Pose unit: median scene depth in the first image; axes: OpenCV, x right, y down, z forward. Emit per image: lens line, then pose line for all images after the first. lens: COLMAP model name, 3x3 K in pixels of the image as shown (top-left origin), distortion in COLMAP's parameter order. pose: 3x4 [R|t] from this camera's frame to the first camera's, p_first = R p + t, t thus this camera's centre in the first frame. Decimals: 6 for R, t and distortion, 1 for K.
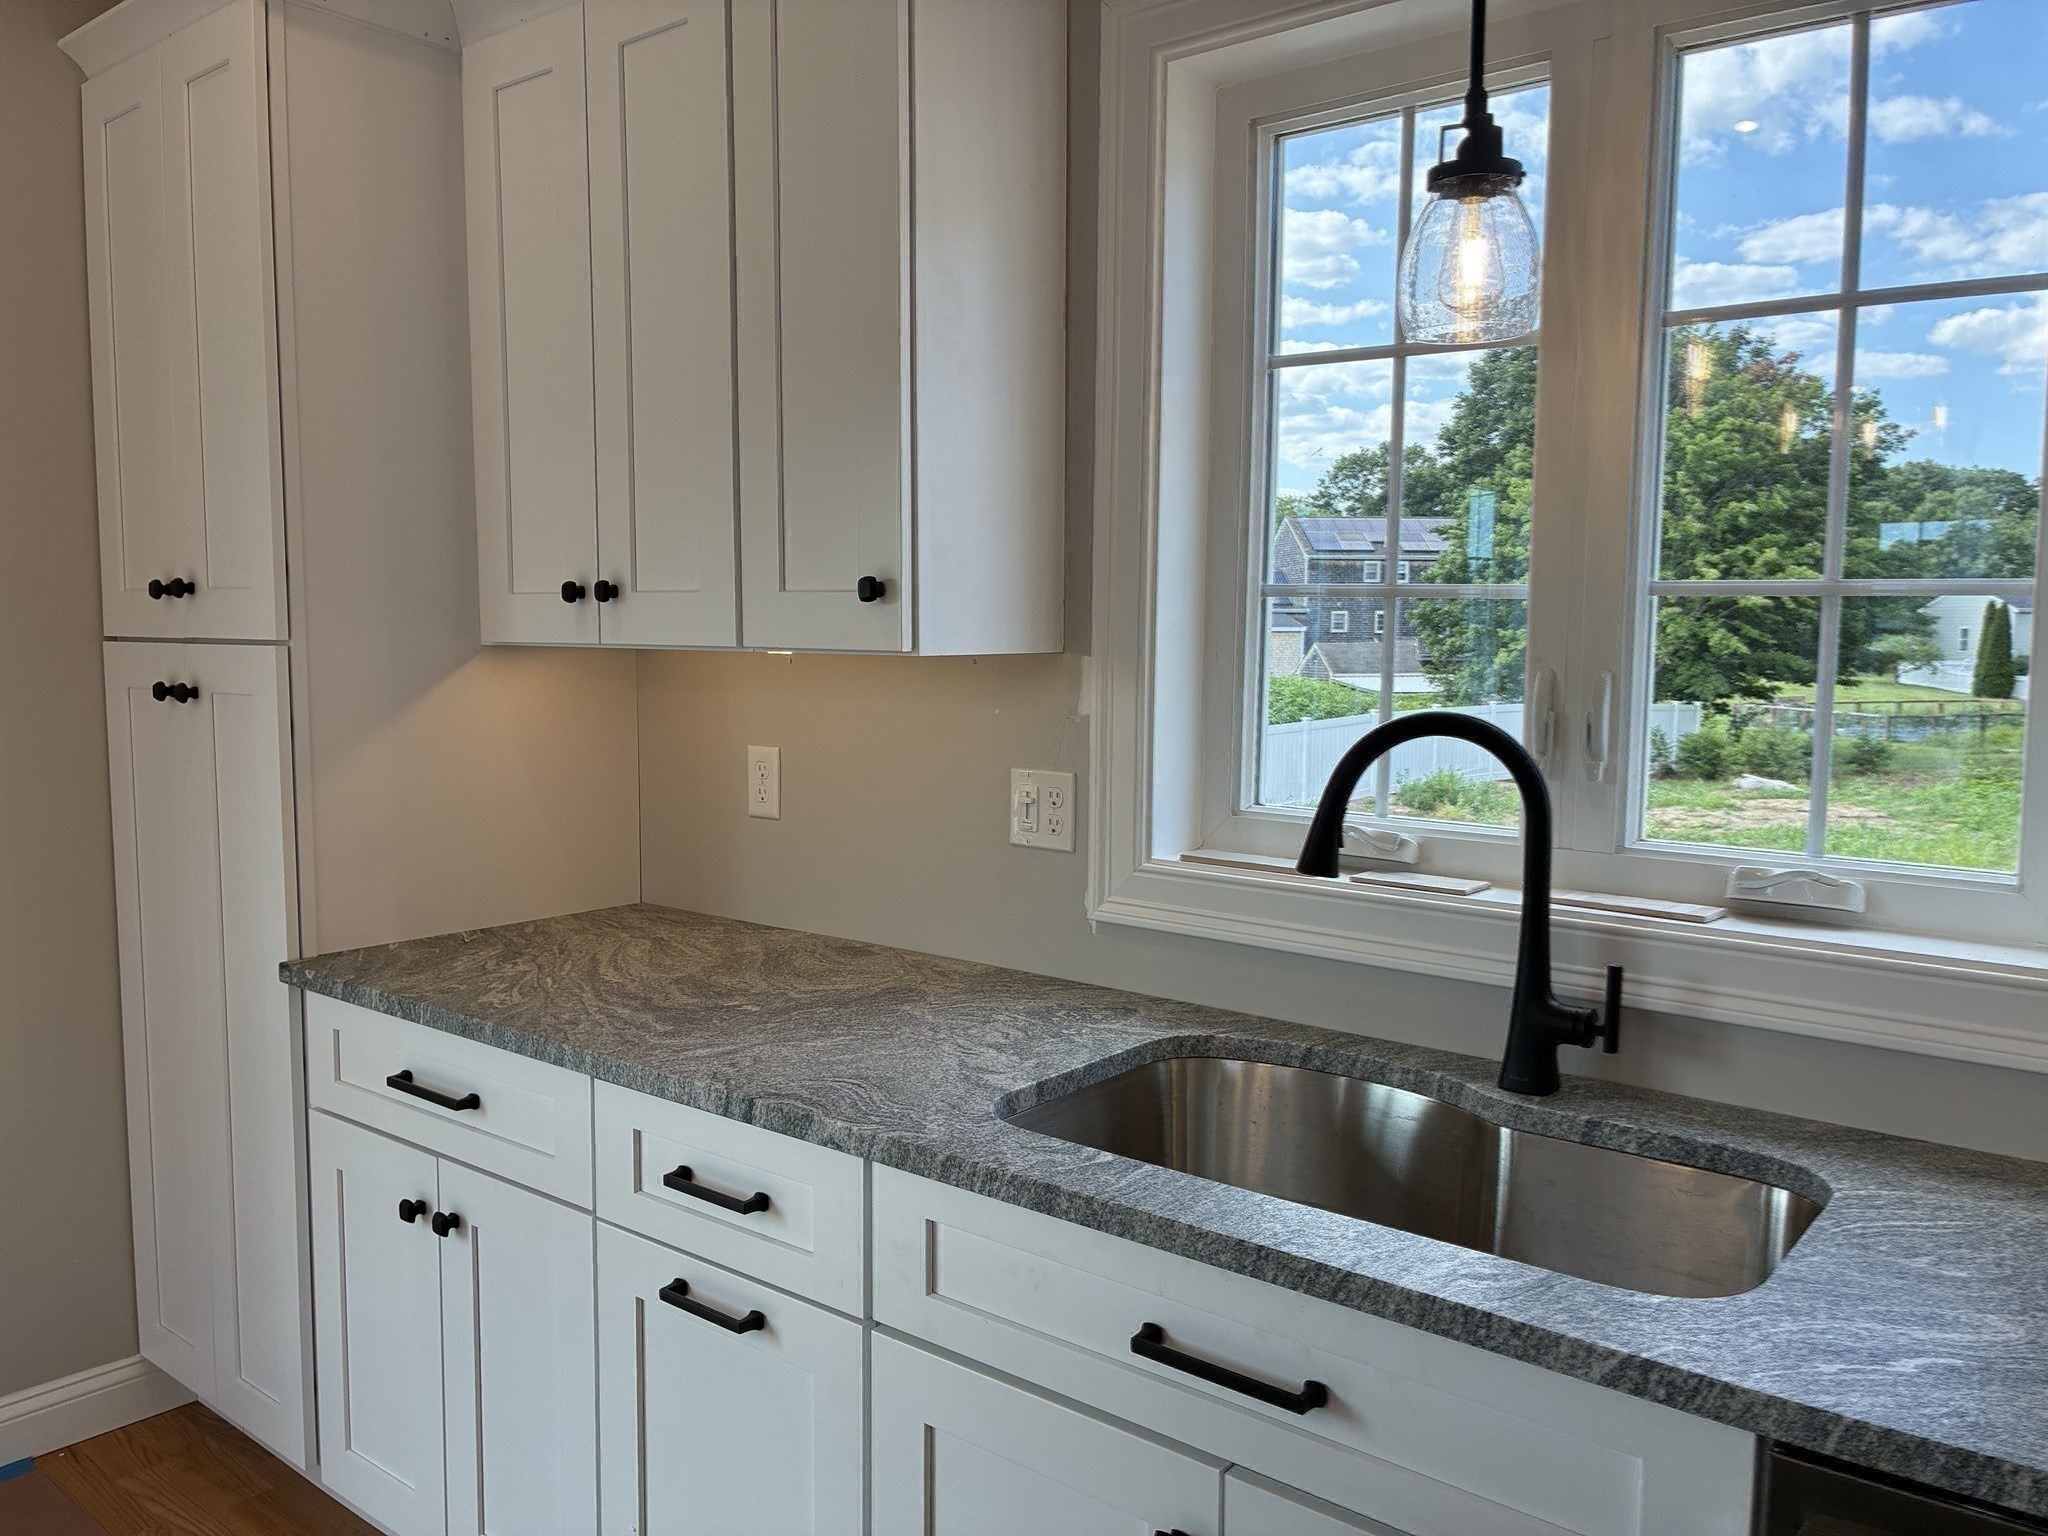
lens RADIAL K [[1568.0, 0, 1021.3], [0, 1568.0, 764.3], [0, 0, 1]] dist [0.033049, -0.005085]
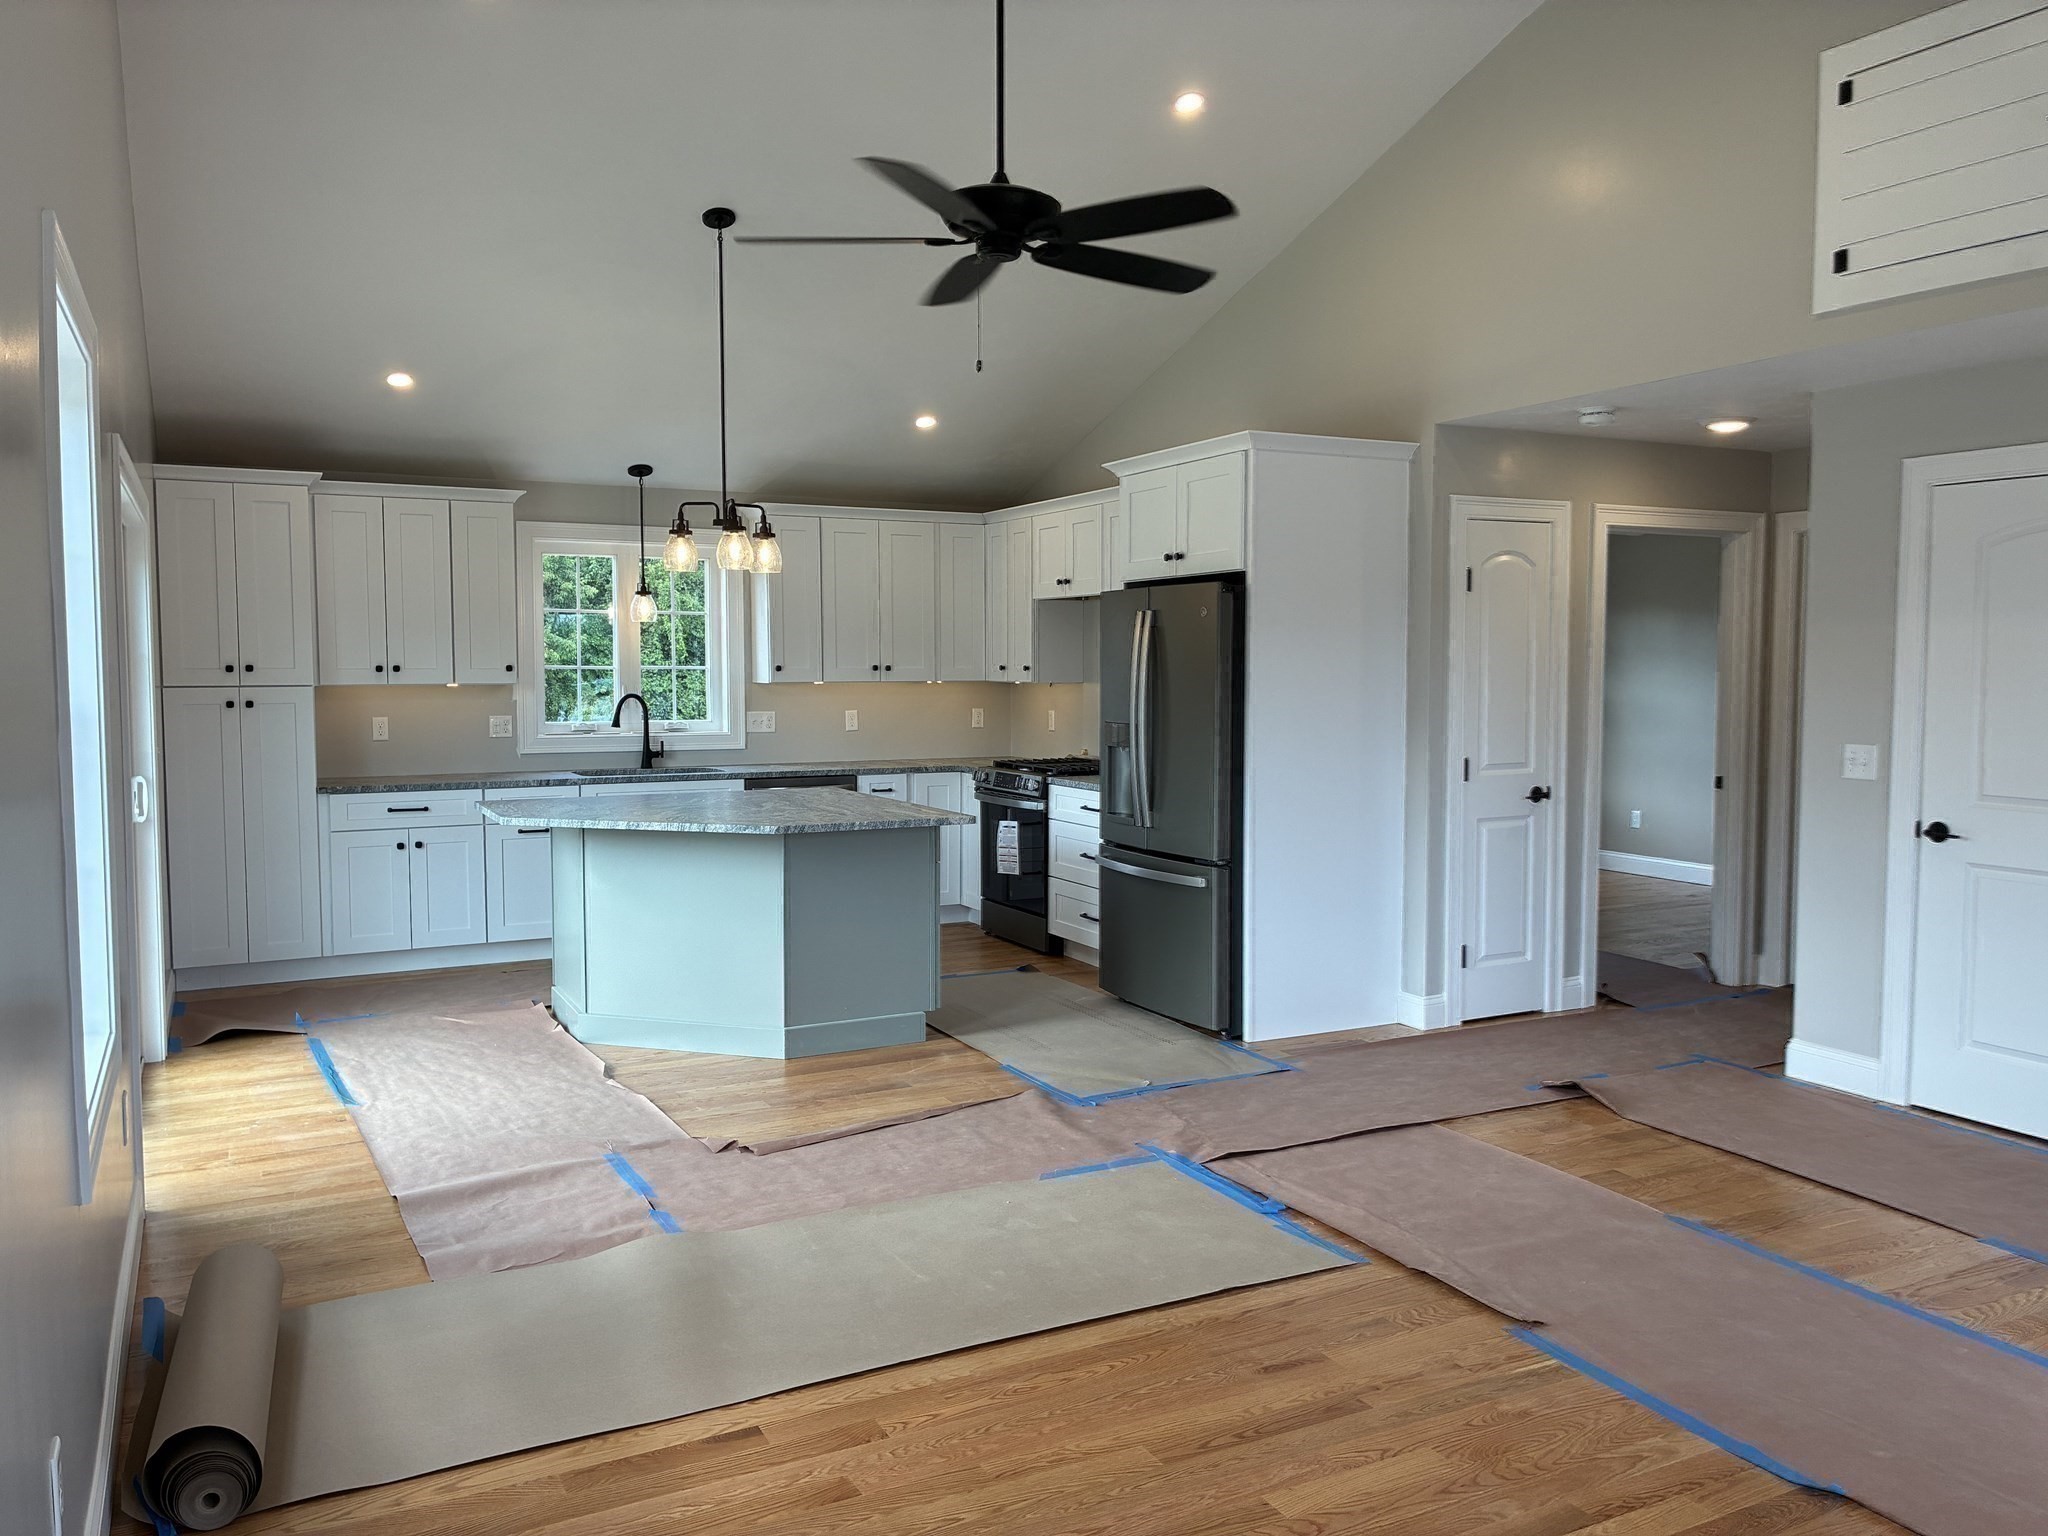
lens RADIAL K [[1568.0, 0, 1026.0], [0, 1568.0, 770.9], [0, 0, 1]] dist [0.033049, -0.005085]
pose [[0.411807, -0.069787, 0.908595, -3.665470], [0.085410, 0.995630, 0.037762, 0.126330], [-0.907260, 0.062052, 0.415968, -2.128844]]
